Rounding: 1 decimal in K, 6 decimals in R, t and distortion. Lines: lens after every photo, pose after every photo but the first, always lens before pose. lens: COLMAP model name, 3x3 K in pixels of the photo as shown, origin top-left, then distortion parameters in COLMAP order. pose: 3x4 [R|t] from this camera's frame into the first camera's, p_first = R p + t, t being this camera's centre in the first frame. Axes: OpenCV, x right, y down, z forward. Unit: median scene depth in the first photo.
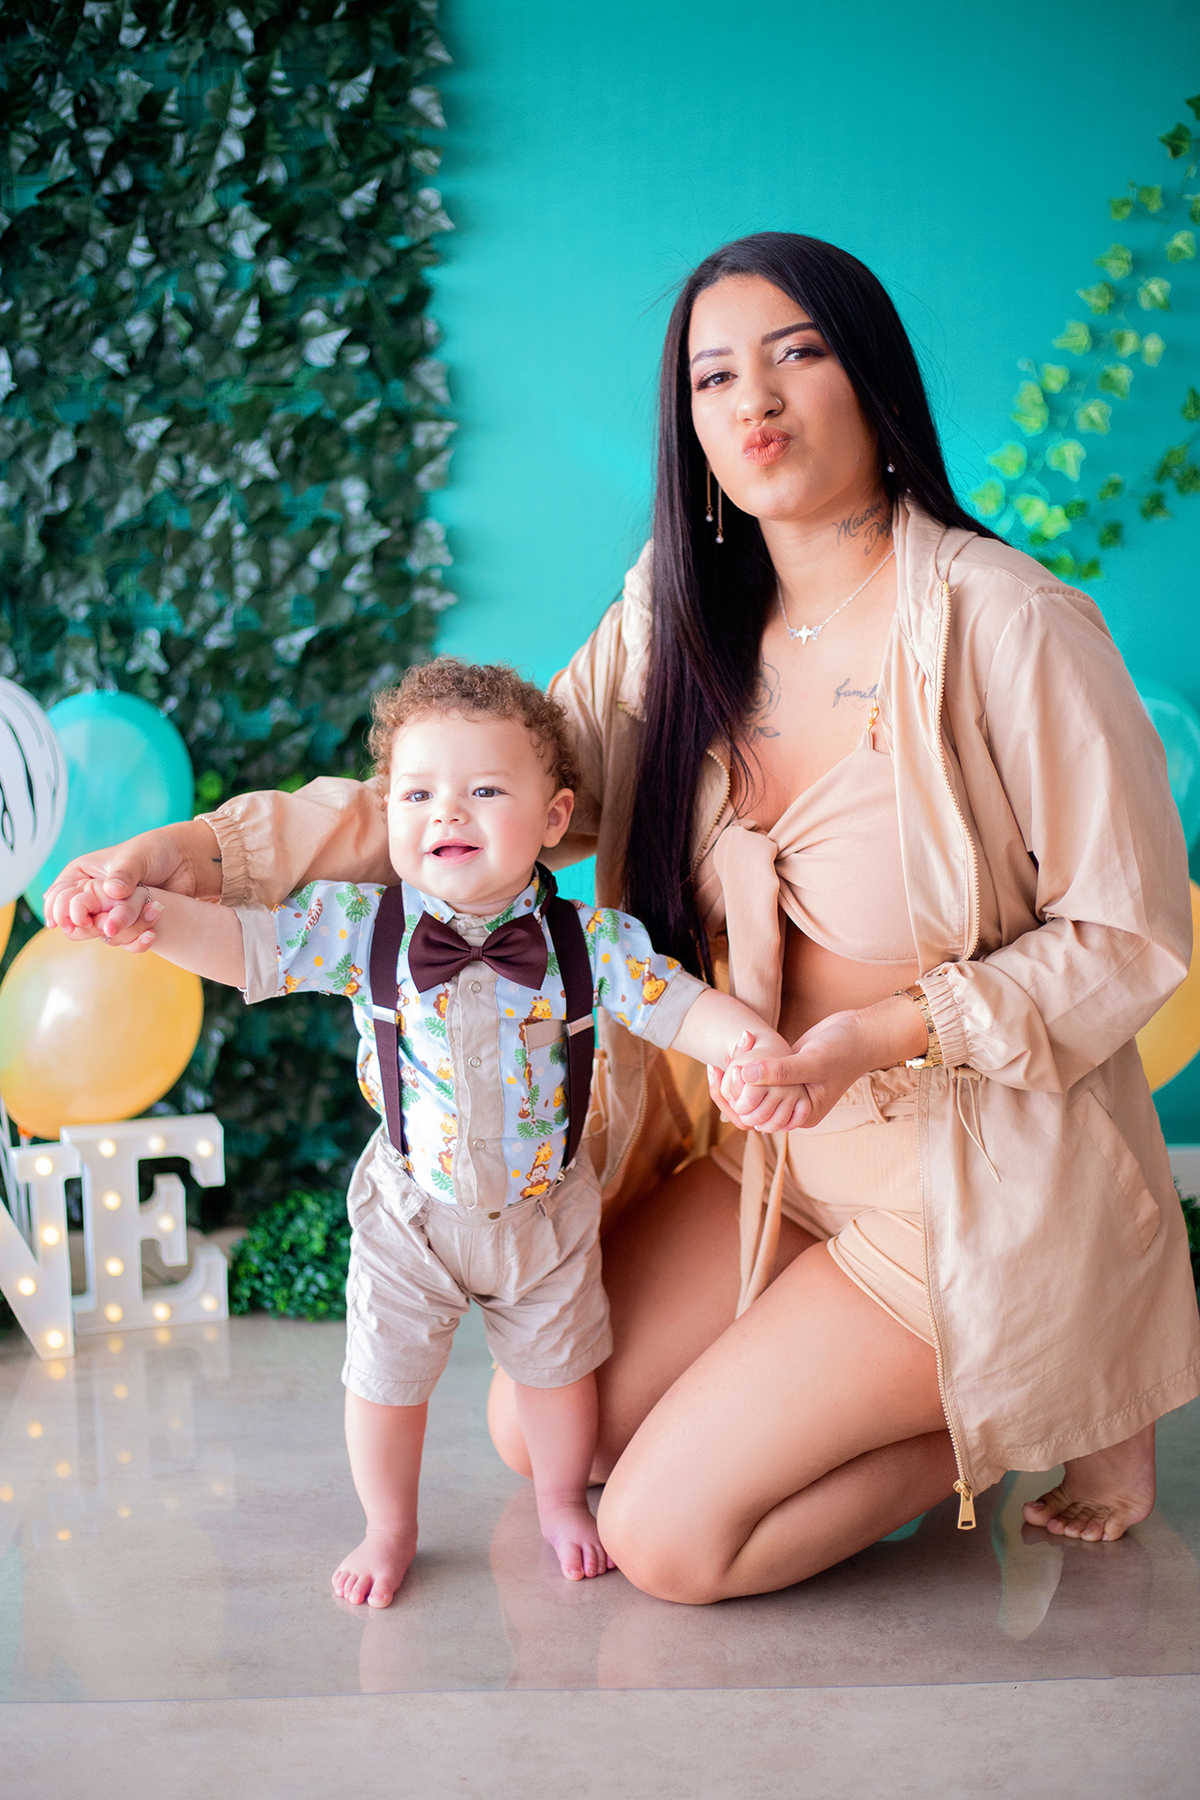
lens RADIAL K [[2603.3, 0, 611.2], [0, 2603.3, 927.3], [0, 0, 1]] dist [-0.109908, -0.069322]
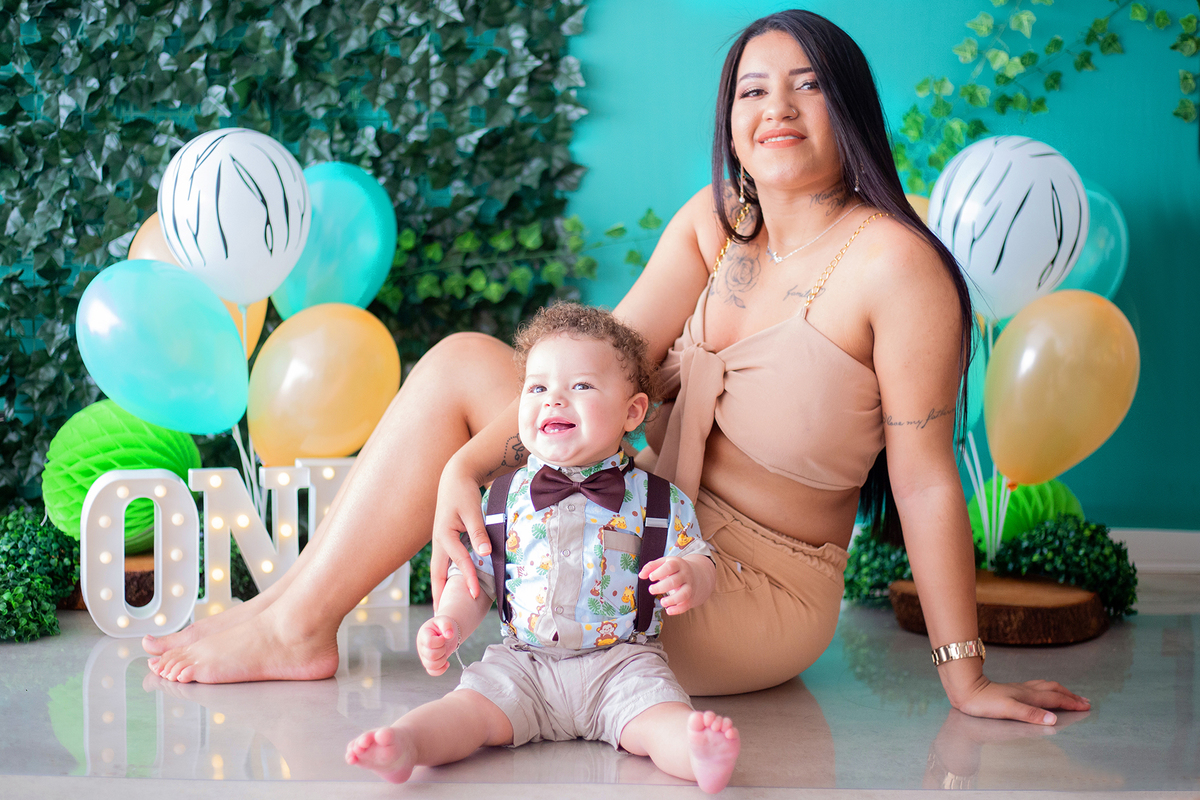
lens RADIAL K [[1909.8, 0, 598.8], [0, 1909.8, 400.6], [0, 0, 1]] dist [-0.116681, -0.035787]
pose [[0.999332, 0.027281, -0.024301, -0.024267], [-0.029259, 0.995939, -0.085141, 0.118315], [0.021880, 0.085795, 0.996072, -0.013413]]
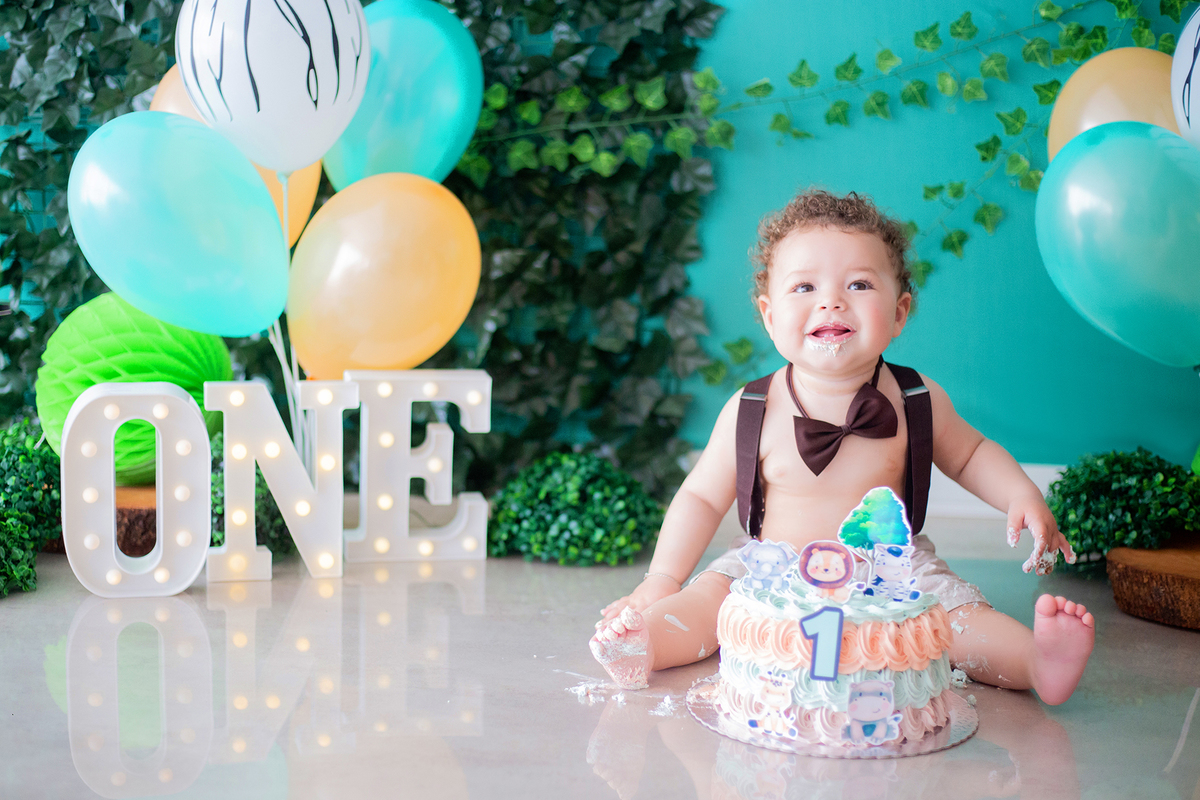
lens RADIAL K [[1843.2, 0, 559.3], [0, 1843.2, 430.5], [0, 0, 1]] dist [-0.118470, -0.042120]
pose [[0.992443, 0.055047, -0.109667, -0.033607], [-0.056186, 0.998394, -0.007316, 0.095230], [0.109088, 0.013422, 0.993941, 0.222012]]
